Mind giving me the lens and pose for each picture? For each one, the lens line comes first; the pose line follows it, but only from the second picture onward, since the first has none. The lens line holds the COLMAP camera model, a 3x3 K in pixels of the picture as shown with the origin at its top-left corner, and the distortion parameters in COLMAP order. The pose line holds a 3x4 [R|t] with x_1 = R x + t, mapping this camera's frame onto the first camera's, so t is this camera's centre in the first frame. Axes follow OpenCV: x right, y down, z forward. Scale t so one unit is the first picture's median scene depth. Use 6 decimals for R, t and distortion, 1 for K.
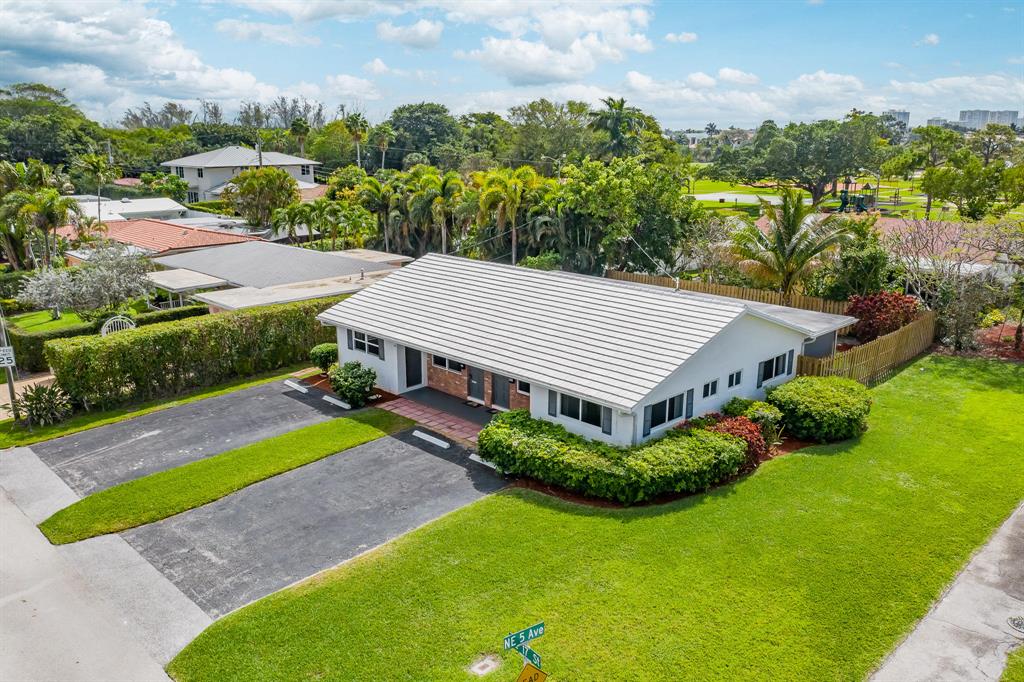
lens RADIAL K [[805.5, 0, 510.1], [0, 805.5, 339.8], [0, 0, 1]] dist [-0.010802, -0.003350]
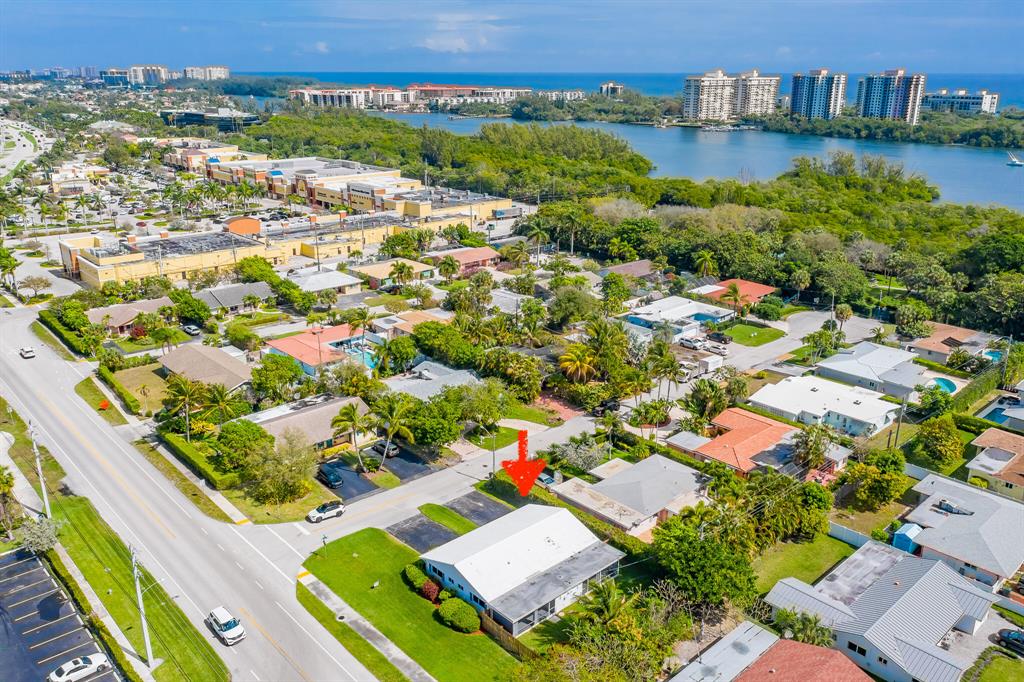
lens RADIAL K [[805.0, 0, 510.0], [0, 805.0, 335.0], [0, 0, 1]] dist [-0.008208, -0.001262]
pose [[-0.038235, 0.308339, -0.950508, 2.608020], [-0.246472, 0.918905, 0.308002, -1.640988], [0.968395, 0.246050, 0.040863, 0.762701]]
